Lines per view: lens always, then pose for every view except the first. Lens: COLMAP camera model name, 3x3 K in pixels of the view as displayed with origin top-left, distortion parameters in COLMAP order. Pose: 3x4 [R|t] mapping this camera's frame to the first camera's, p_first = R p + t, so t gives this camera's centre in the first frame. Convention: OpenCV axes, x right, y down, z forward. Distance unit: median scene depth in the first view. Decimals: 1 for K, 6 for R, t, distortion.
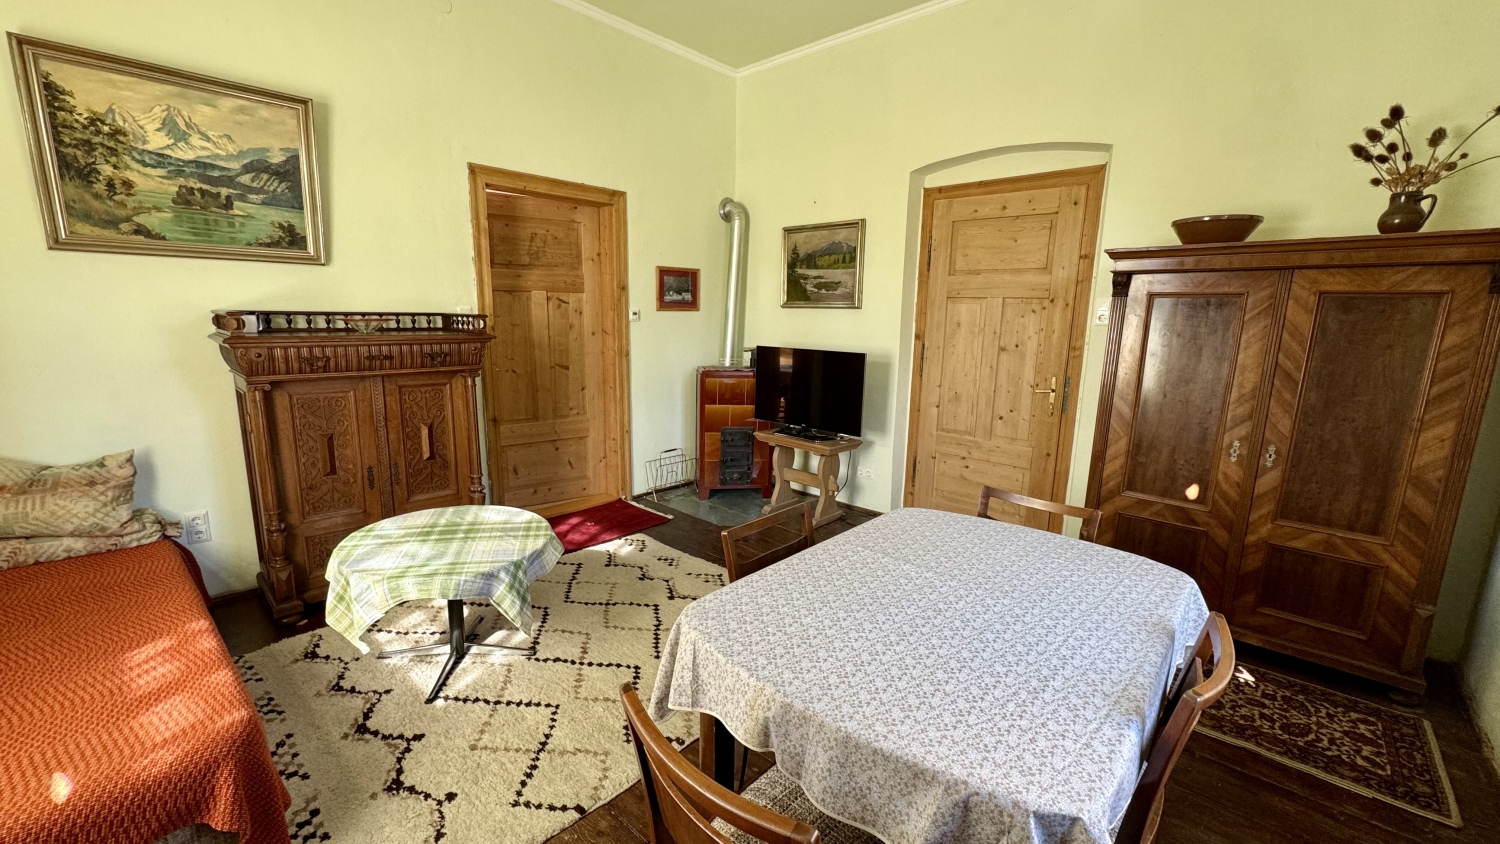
lens RADIAL K [[596.2, 0, 750.0], [0, 596.2, 422.0], [0, 0, 1]] dist [-0.000865, -0.000290]
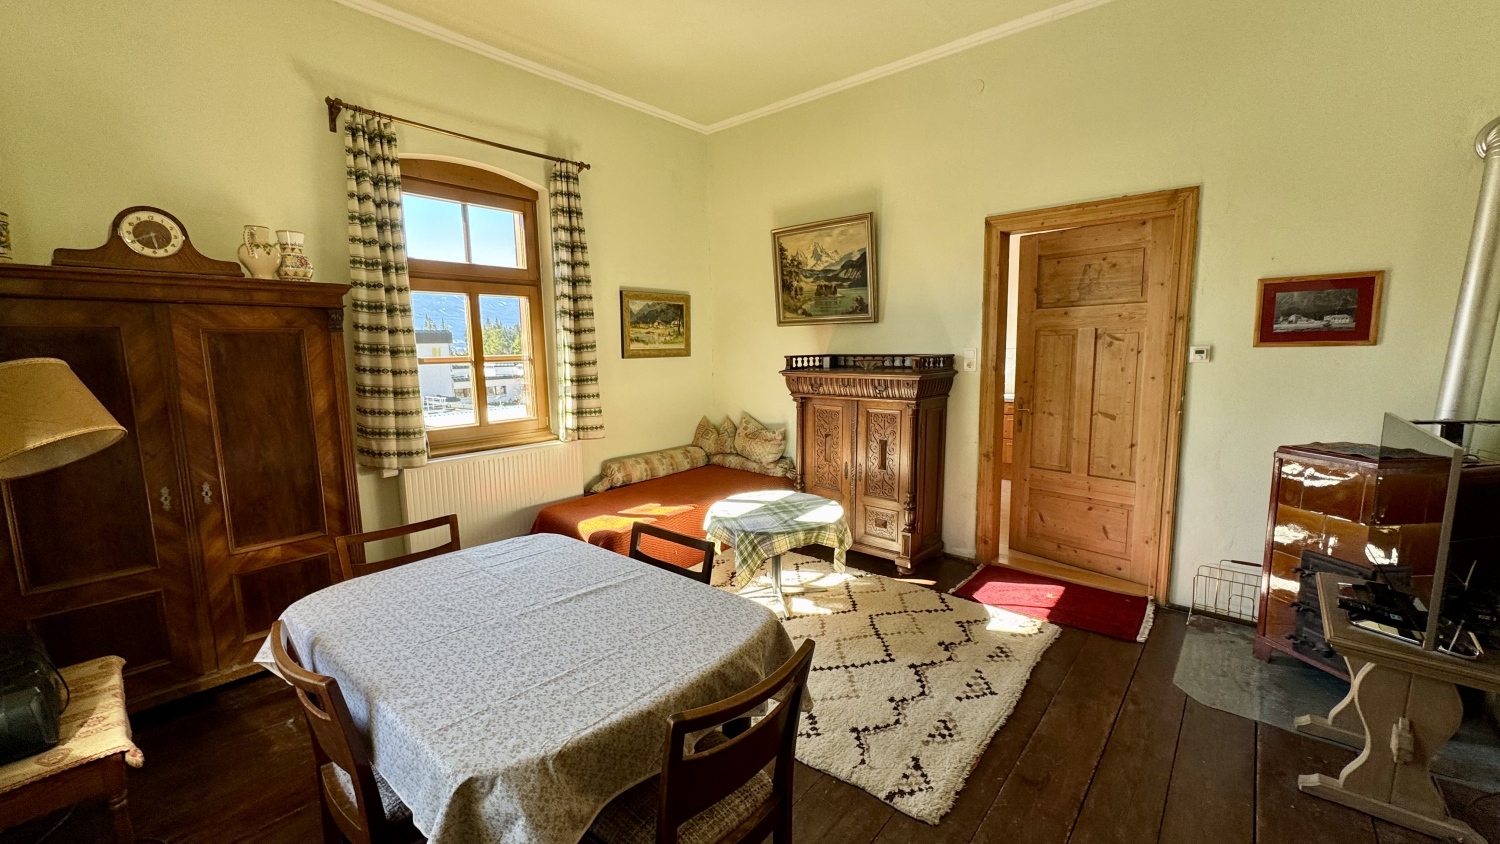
lens RADIAL K [[596.2, 0, 750.0], [0, 596.2, 422.0], [0, 0, 1]] dist [-0.000865, -0.000290]
pose [[0.043083, 0.108349, -0.993179, 0.658339], [-0.166060, 0.981050, 0.099823, -0.109026], [0.985174, 0.160627, 0.060260, 0.590503]]
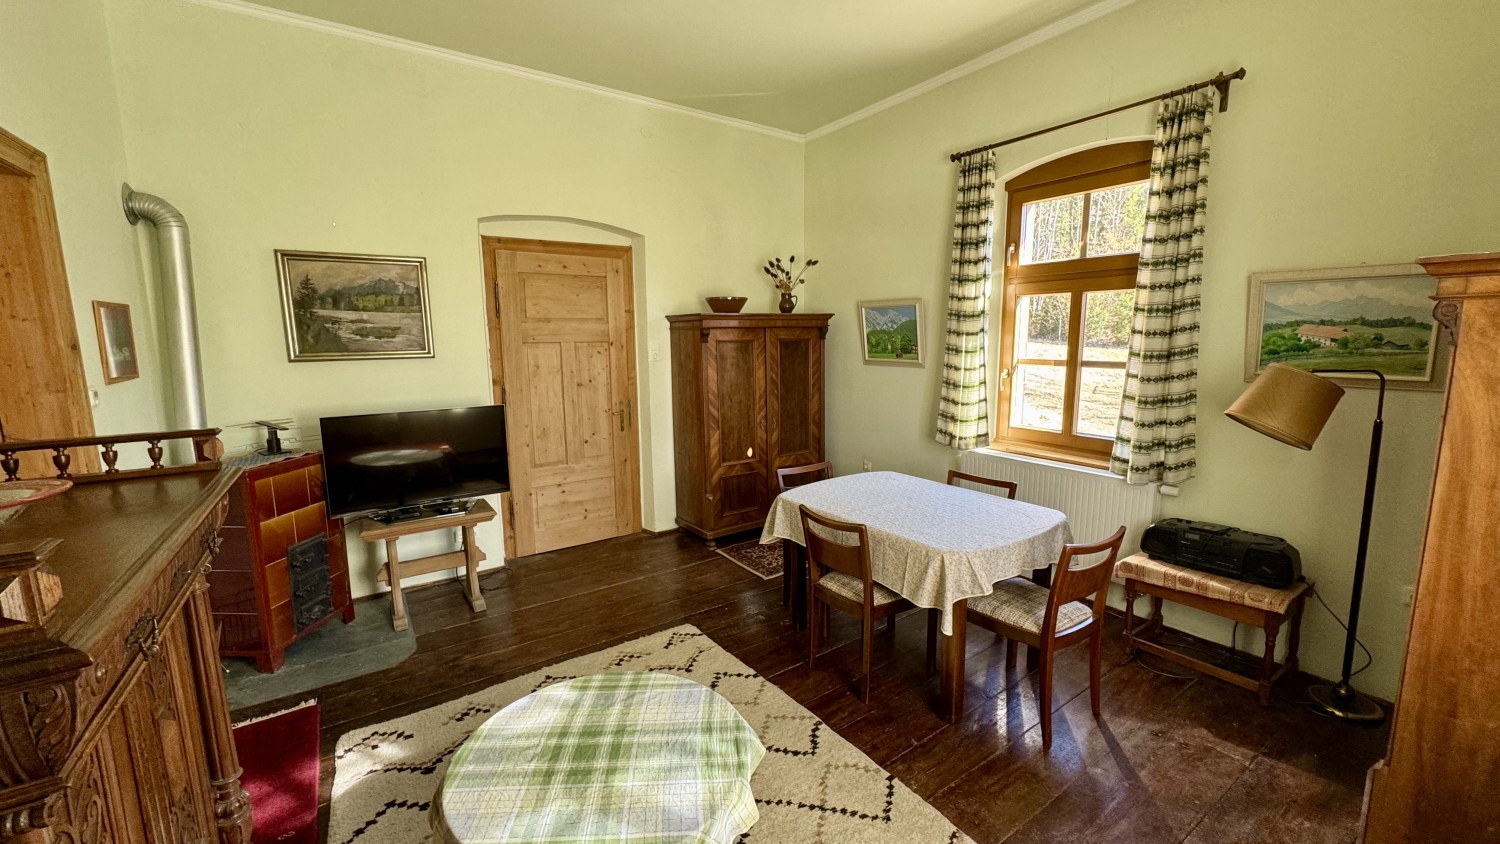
lens RADIAL K [[596.2, 0, 750.0], [0, 596.2, 422.0], [0, 0, 1]] dist [-0.000865, -0.000290]
pose [[0.217964, -0.166160, 0.961708, -0.753037], [0.191590, 0.973511, 0.124777, -0.152694], [-0.956967, 0.157056, 0.244025, 0.453603]]
